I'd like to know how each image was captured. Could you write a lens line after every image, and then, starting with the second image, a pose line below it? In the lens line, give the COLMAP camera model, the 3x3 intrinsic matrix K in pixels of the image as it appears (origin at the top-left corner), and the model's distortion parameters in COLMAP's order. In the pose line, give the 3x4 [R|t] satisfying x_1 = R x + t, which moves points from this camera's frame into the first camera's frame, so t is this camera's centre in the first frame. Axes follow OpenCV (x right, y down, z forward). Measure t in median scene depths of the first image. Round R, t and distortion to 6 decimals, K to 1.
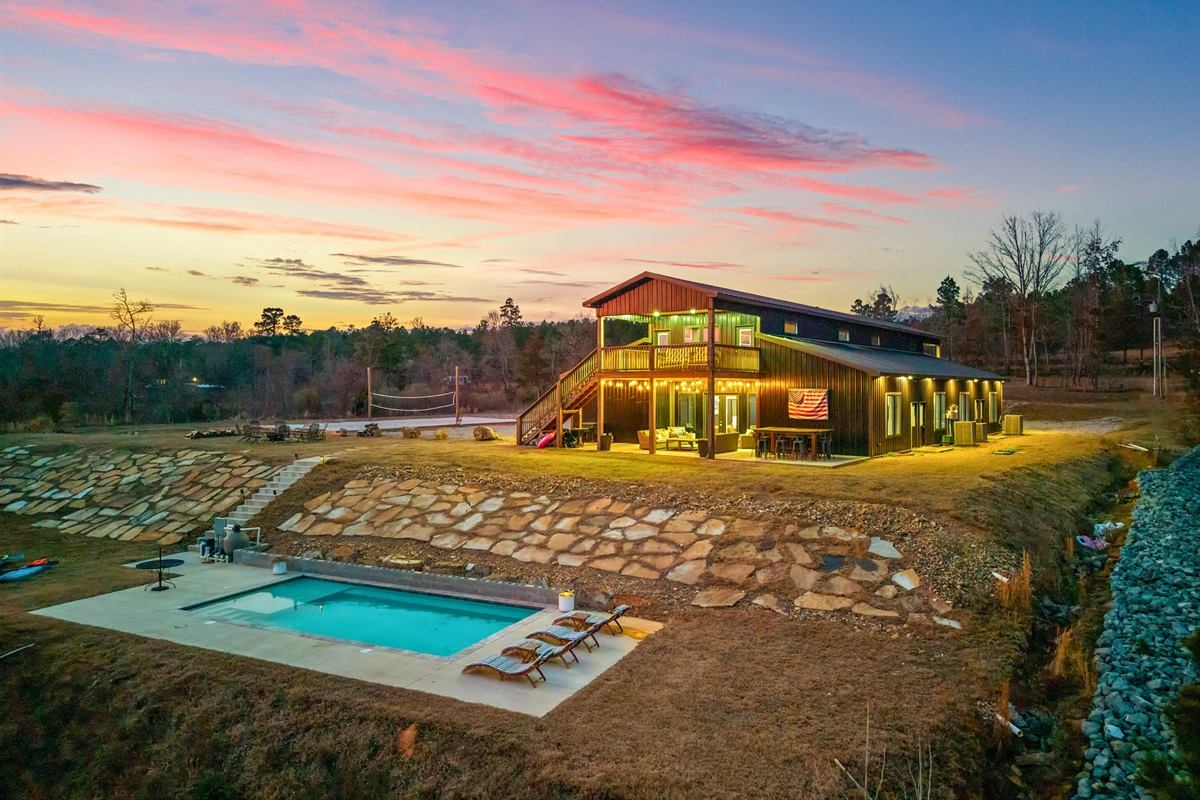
lens RADIAL K [[812.8, 0, 605.2], [0, 812.8, 400.1], [0, 0, 1]] dist [0.019050, -0.014002]
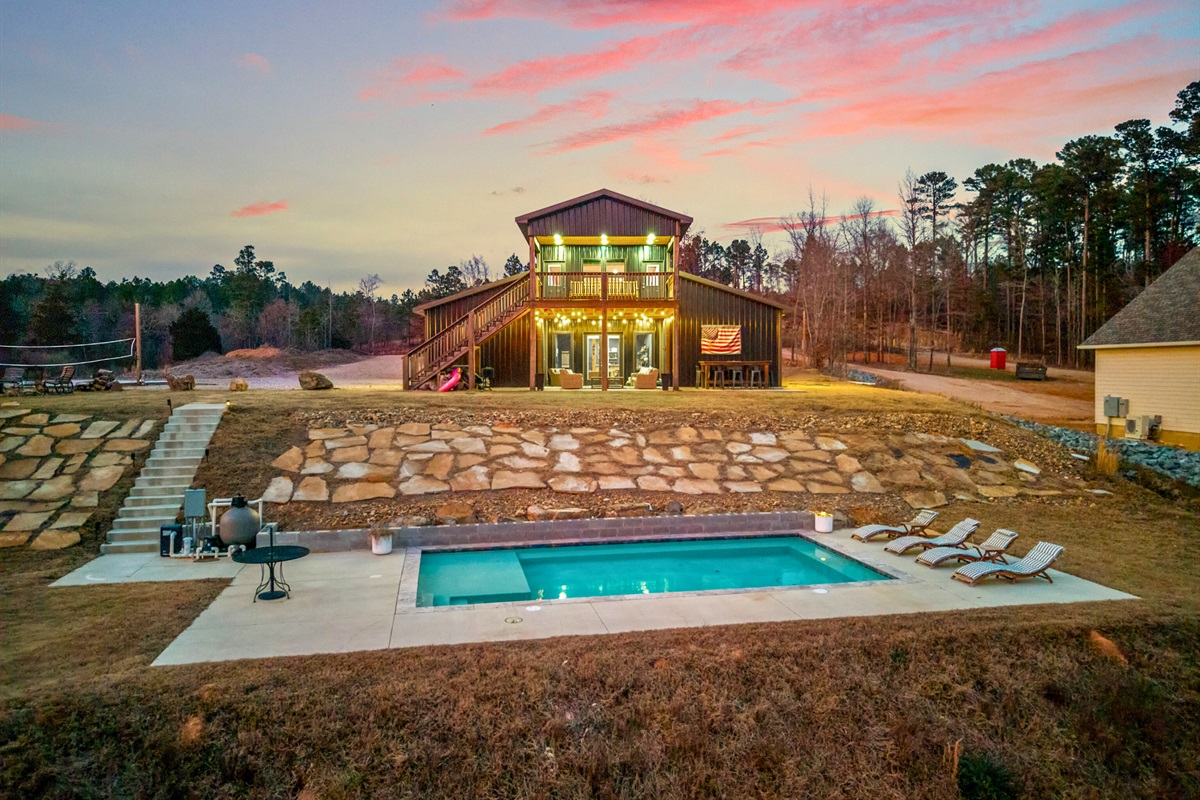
lens RADIAL K [[812.8, 0, 605.2], [0, 812.8, 400.1], [0, 0, 1]] dist [0.019050, -0.014002]
pose [[0.787090, -0.023951, 0.616373, -0.516808], [0.011913, 0.999650, 0.023632, 0.056713], [-0.616723, -0.011258, 0.787100, 0.278791]]
